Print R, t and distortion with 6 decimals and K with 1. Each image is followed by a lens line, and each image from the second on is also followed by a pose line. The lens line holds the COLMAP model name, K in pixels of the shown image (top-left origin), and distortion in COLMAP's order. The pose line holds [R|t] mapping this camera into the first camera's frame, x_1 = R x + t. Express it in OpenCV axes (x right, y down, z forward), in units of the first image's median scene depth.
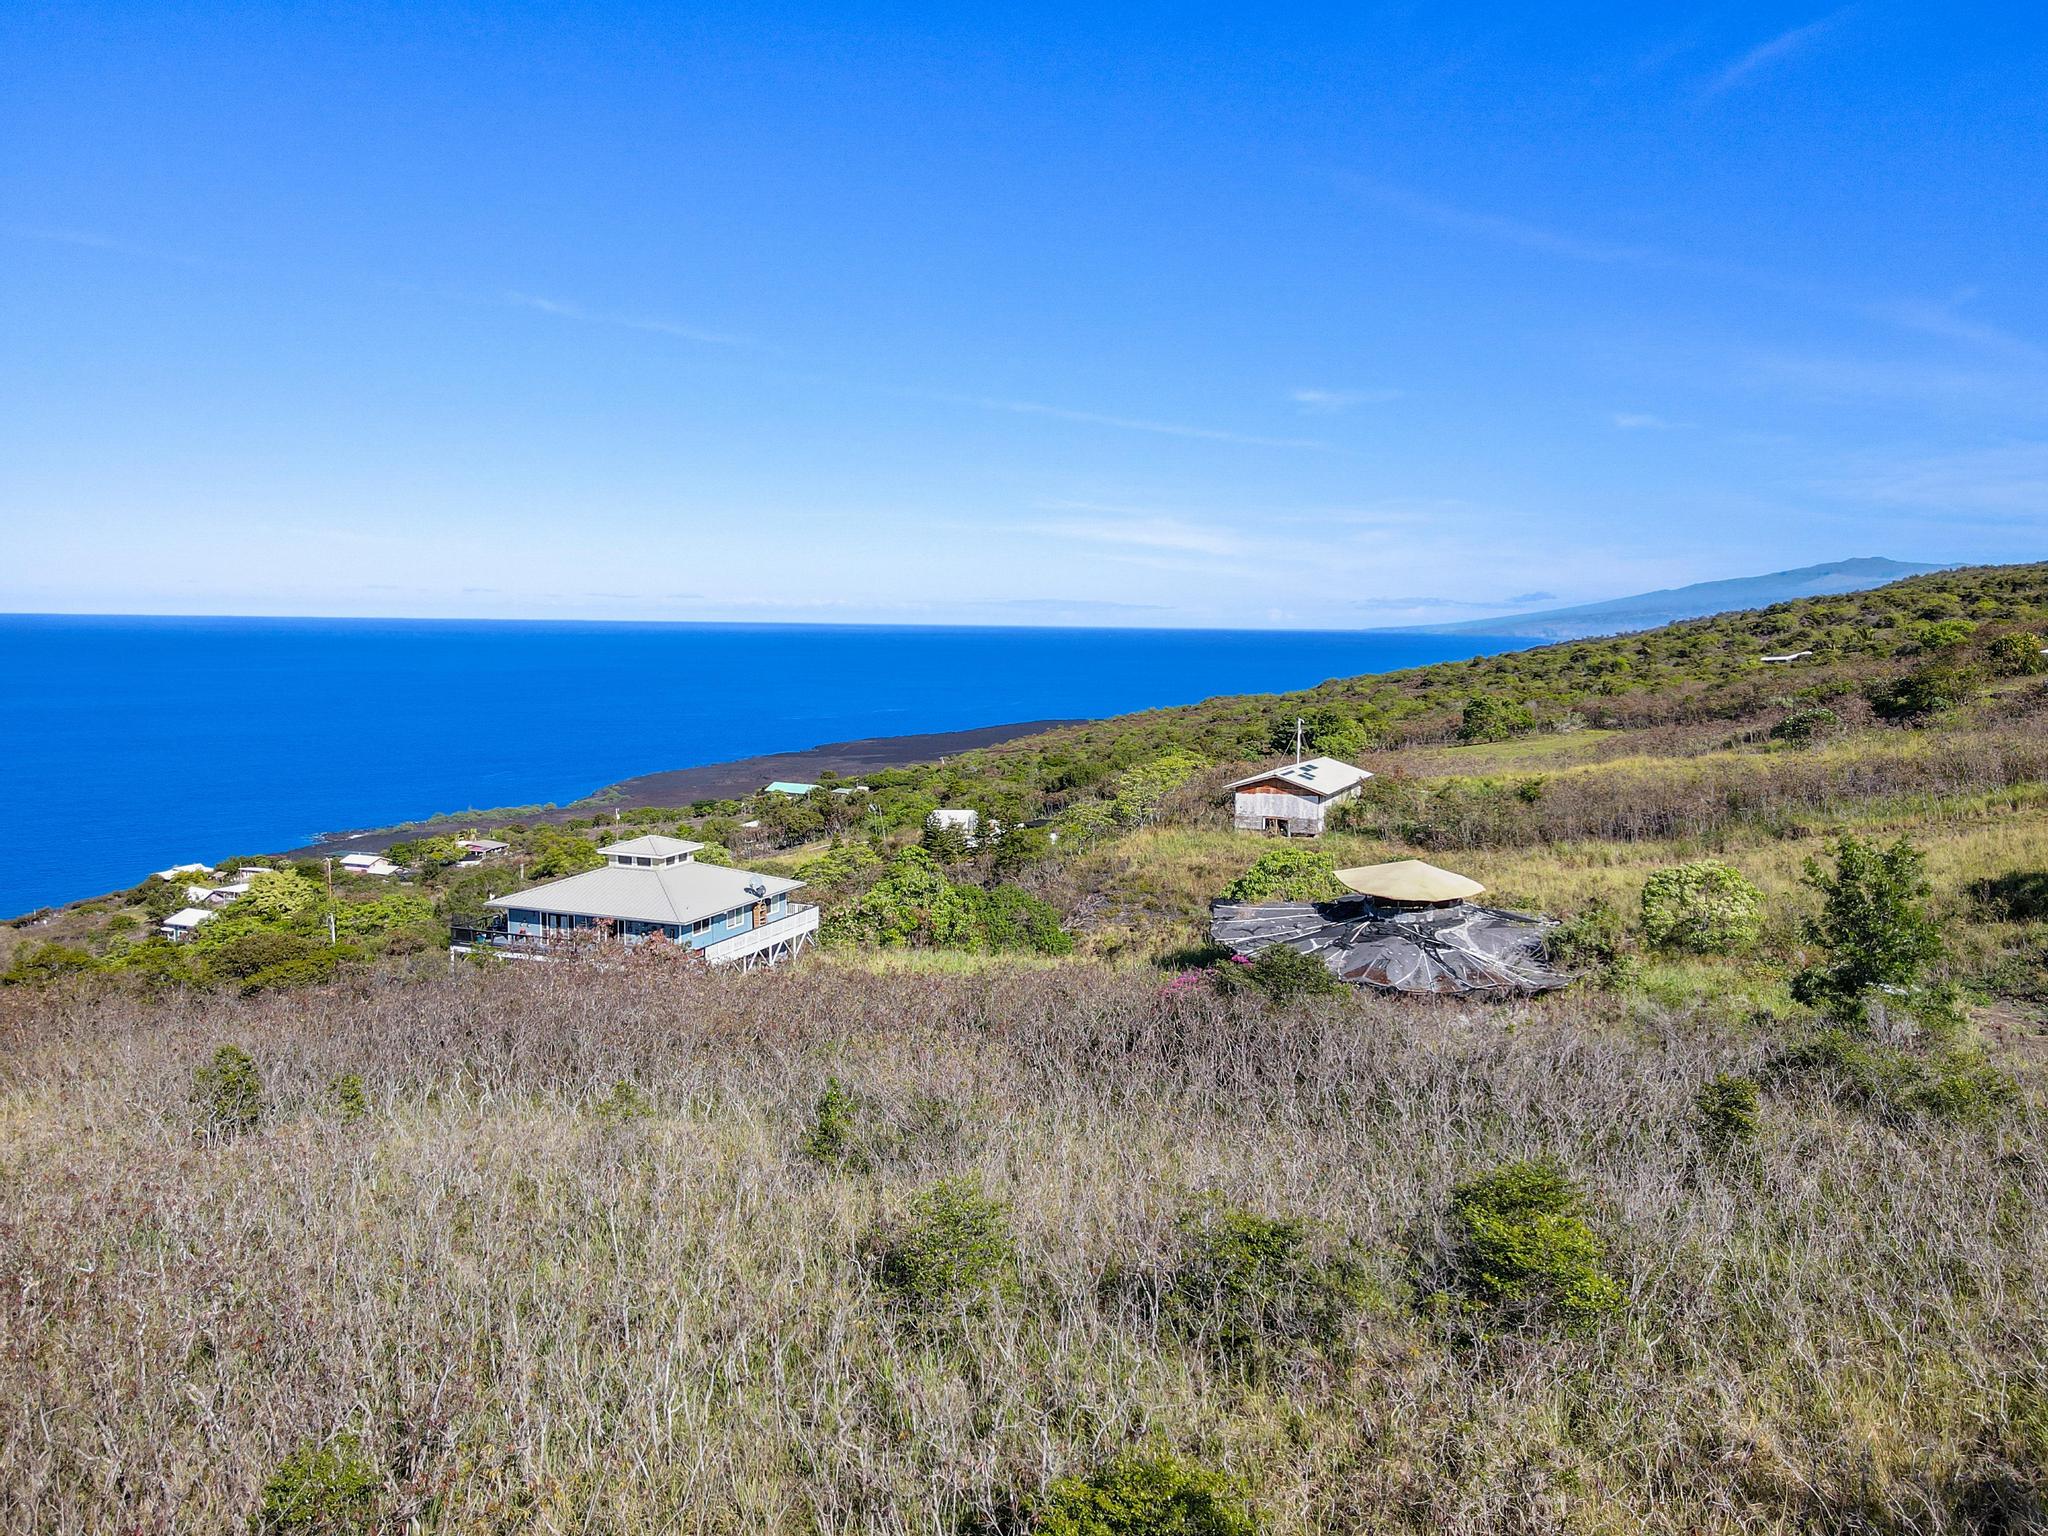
lens RADIAL K [[1502.0, 0, 1022.9], [0, 1502.0, 762.9], [0, 0, 1]] dist [-0.012634, 0.049320]
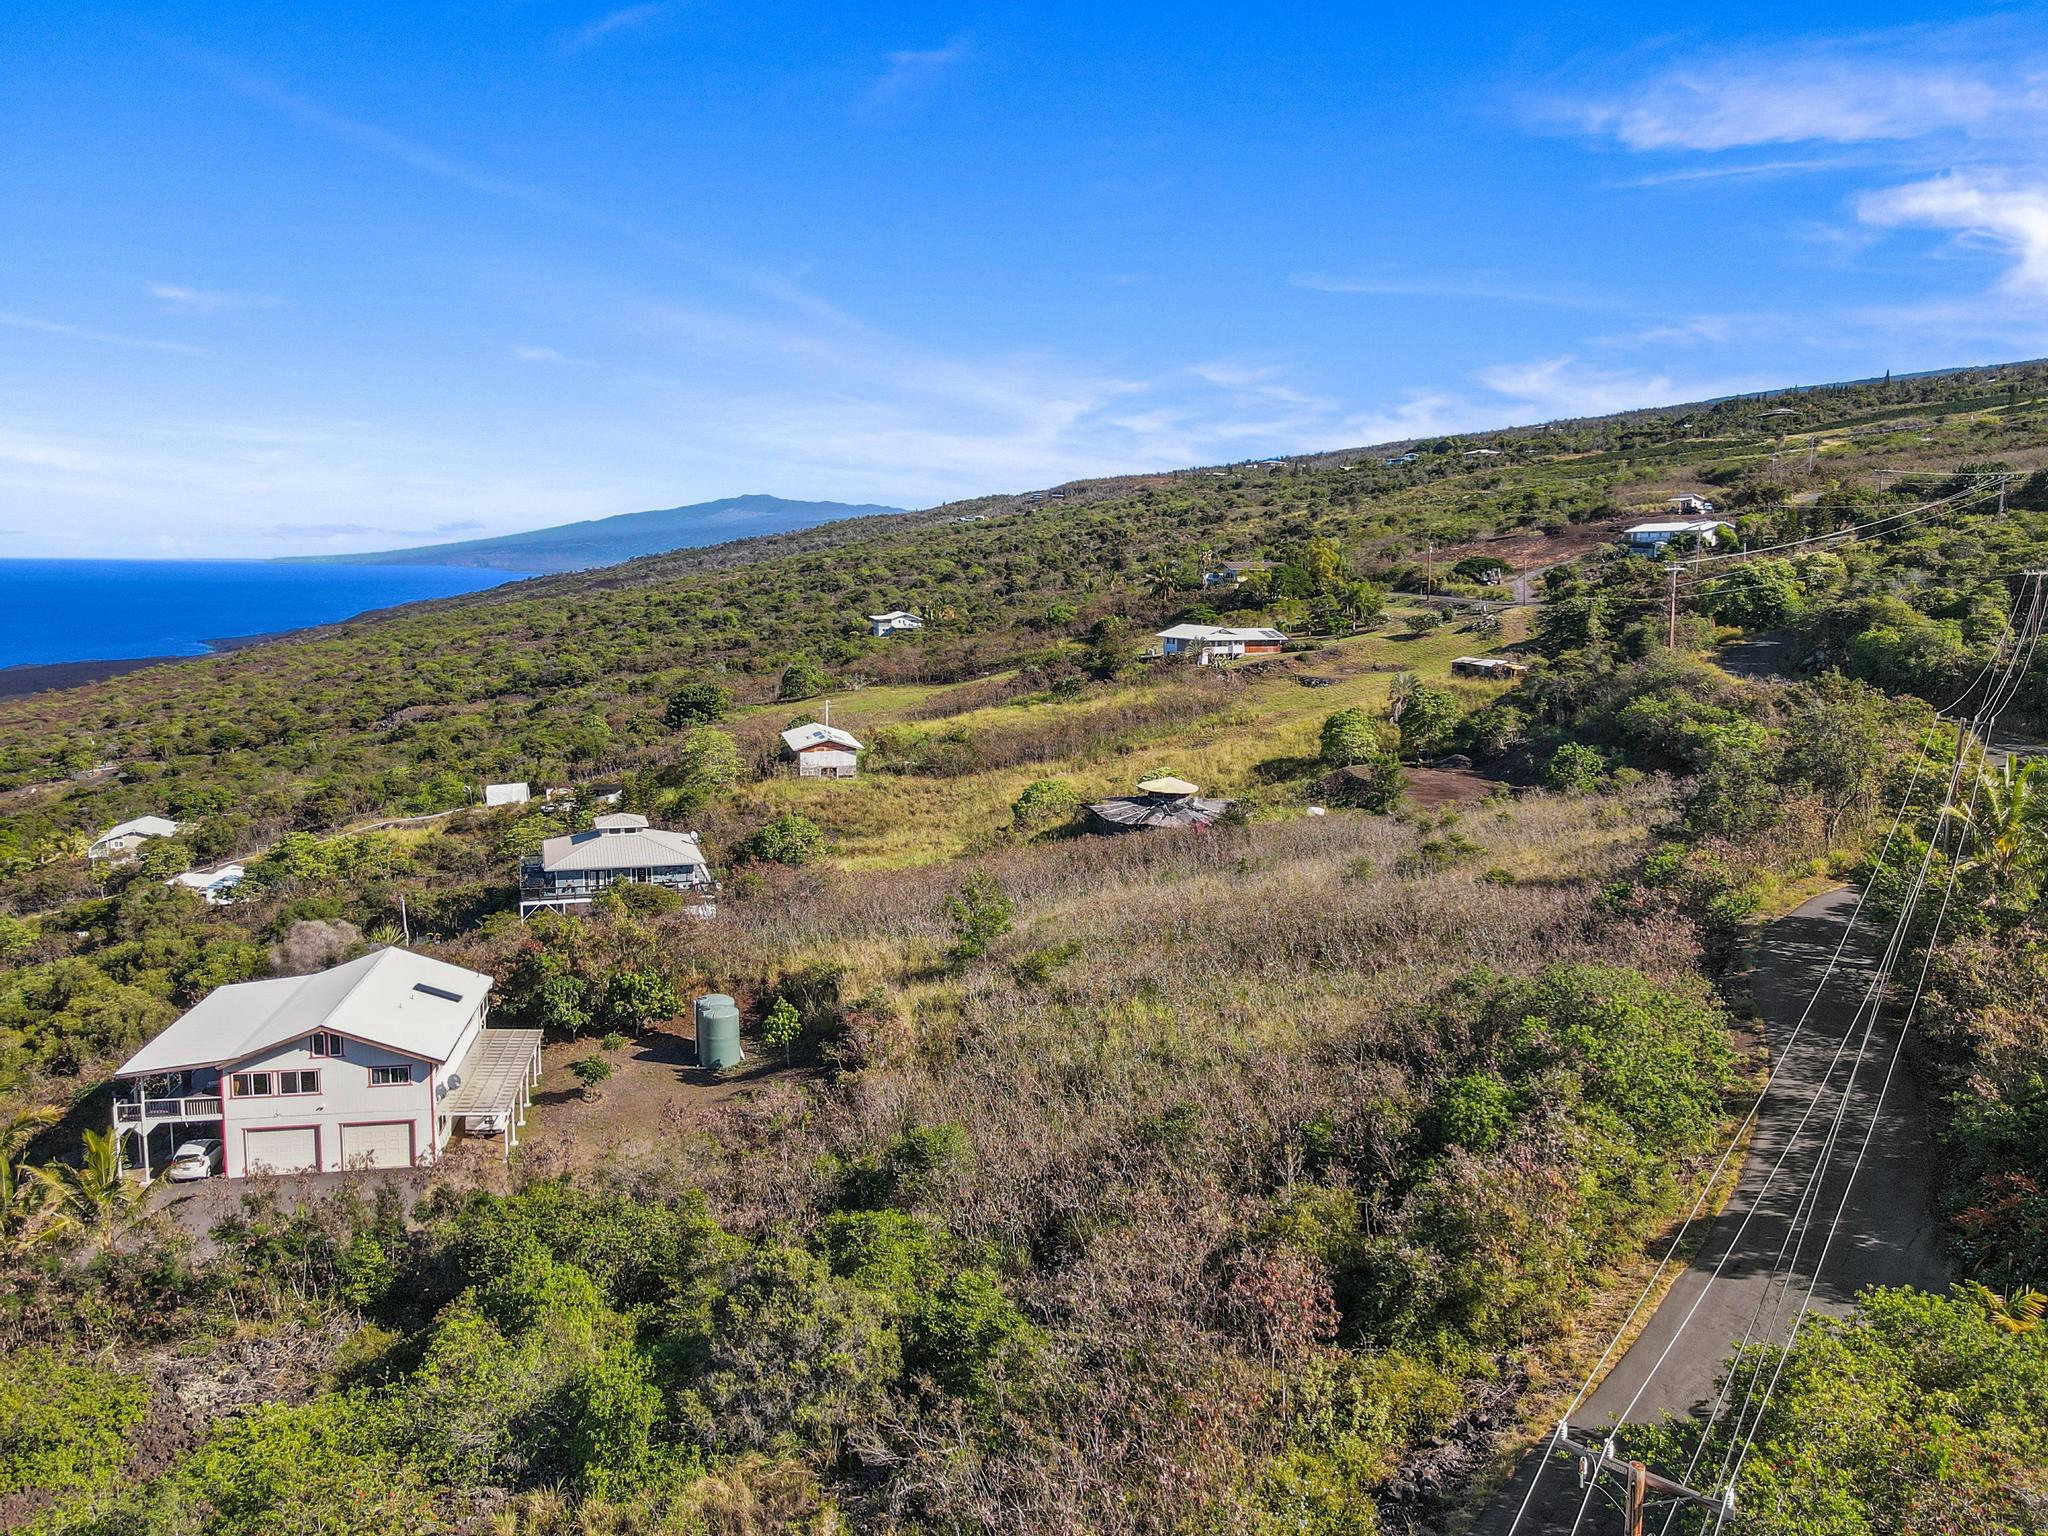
lens RADIAL K [[1502.0, 0, 1022.9], [0, 1502.0, 762.9], [0, 0, 1]] dist [-0.012634, 0.049320]
pose [[0.776658, -0.085892, 0.624040, -0.627589], [0.056733, 0.996172, 0.066504, -0.057267], [-0.627363, -0.016247, 0.778558, -0.306494]]
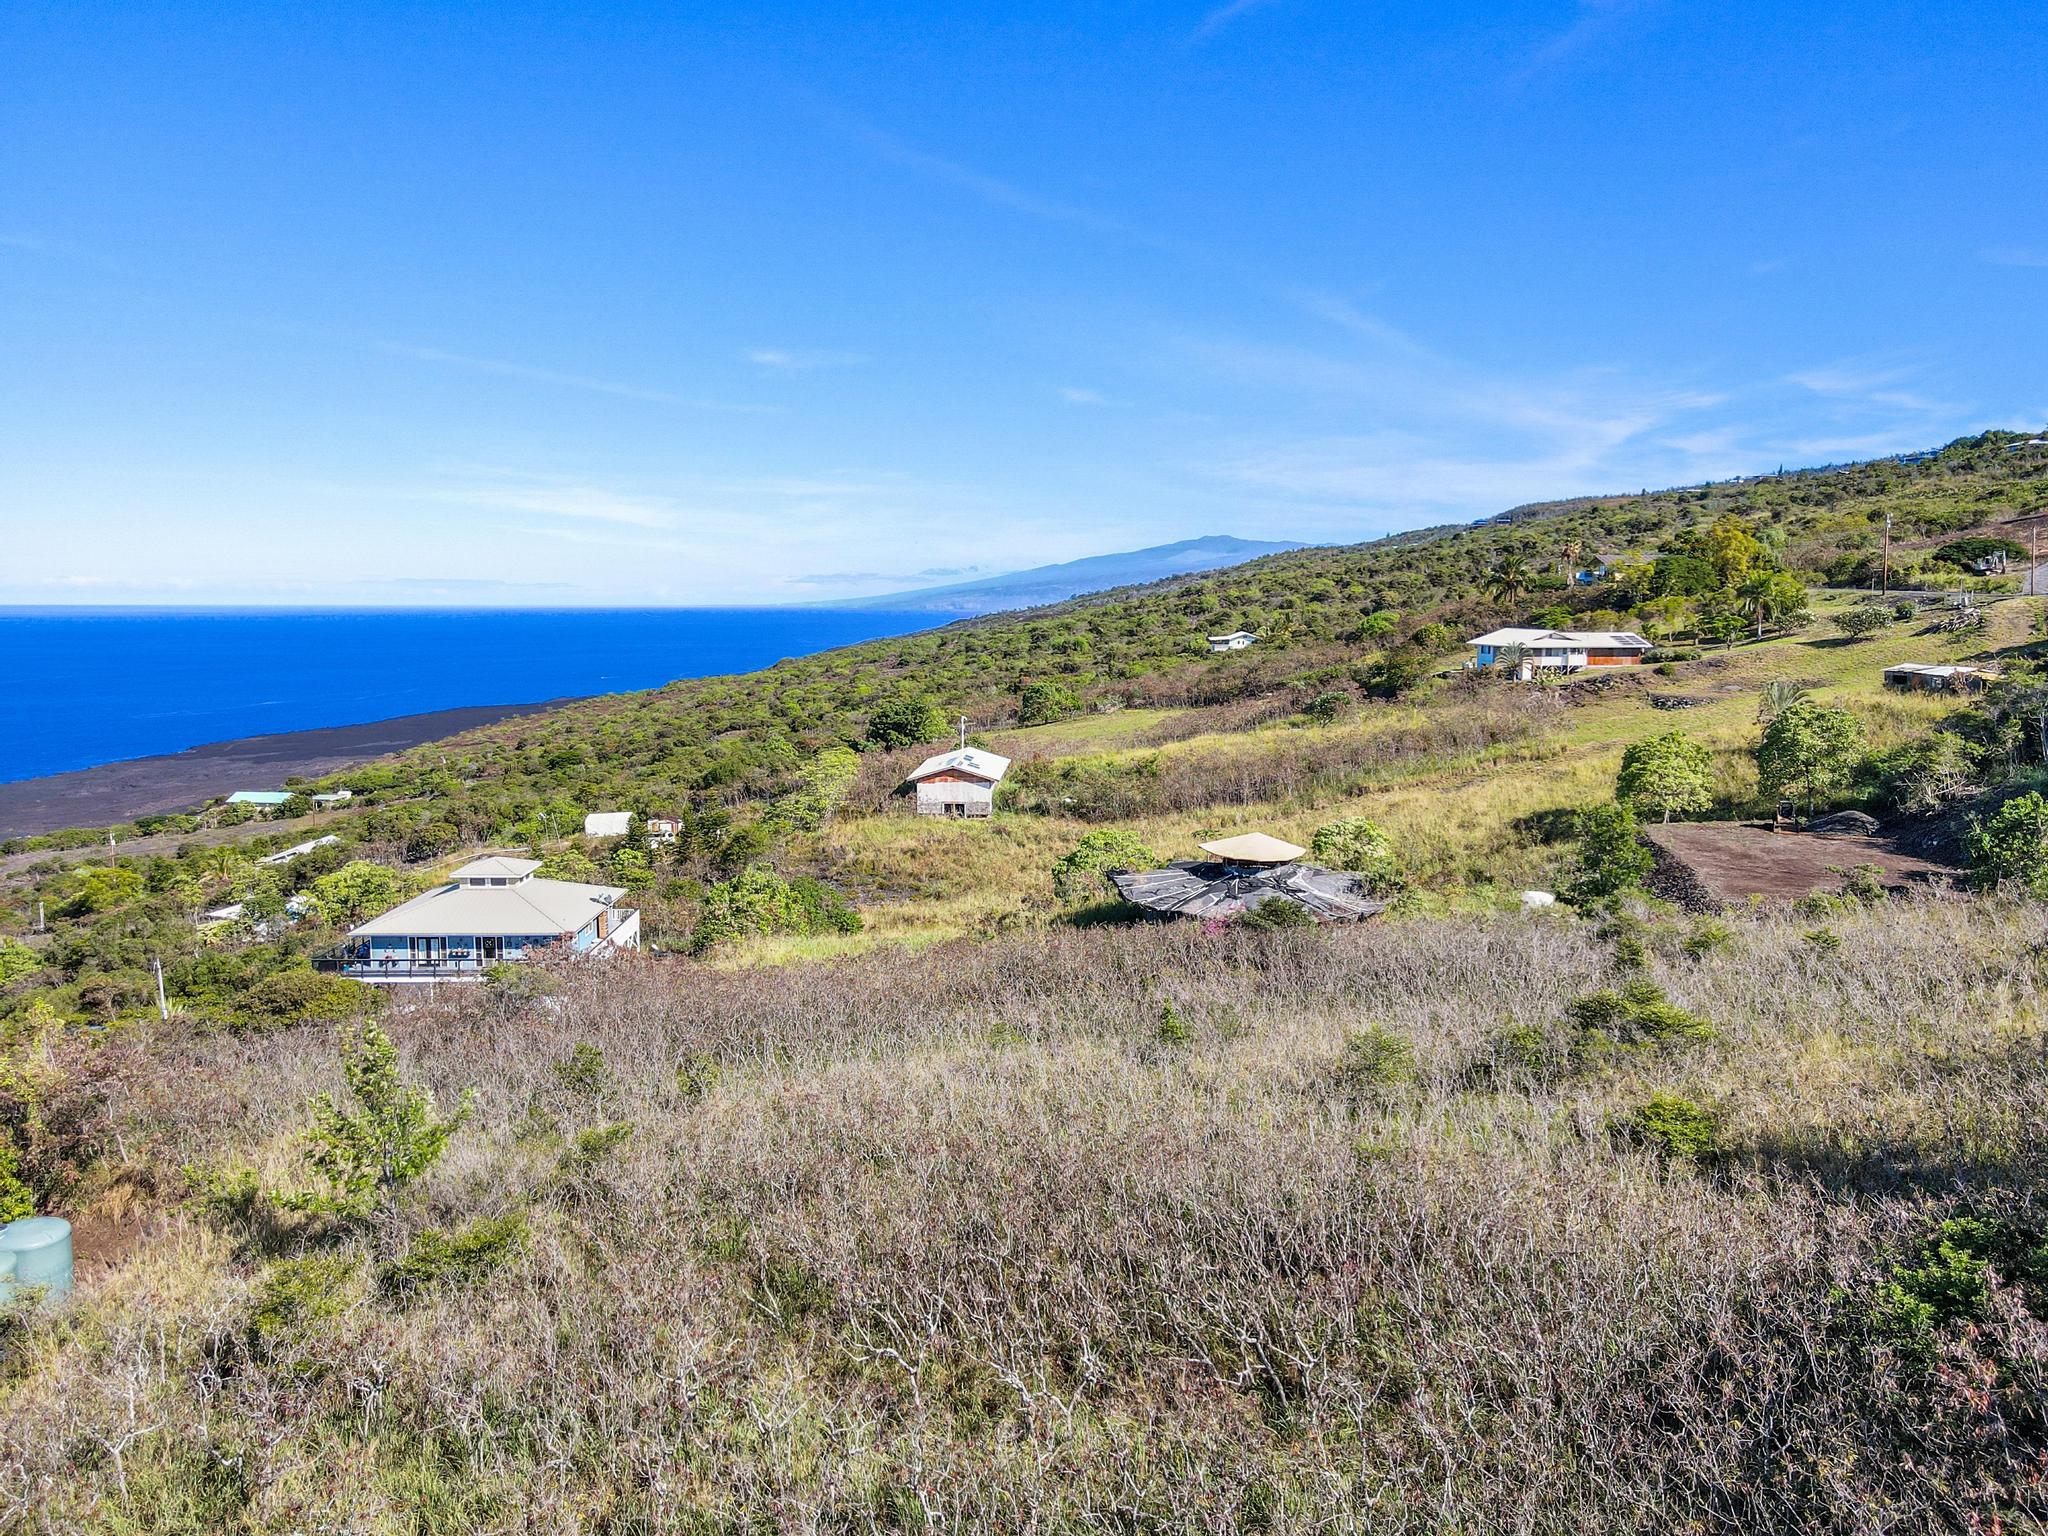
lens RADIAL K [[1502.0, 0, 1022.9], [0, 1502.0, 762.9], [0, 0, 1]] dist [-0.012634, 0.049320]
pose [[0.928365, -0.051816, 0.368039, -0.208830], [0.045921, 0.998638, 0.024764, -0.020653], [-0.368821, -0.006089, 0.929480, -0.101304]]
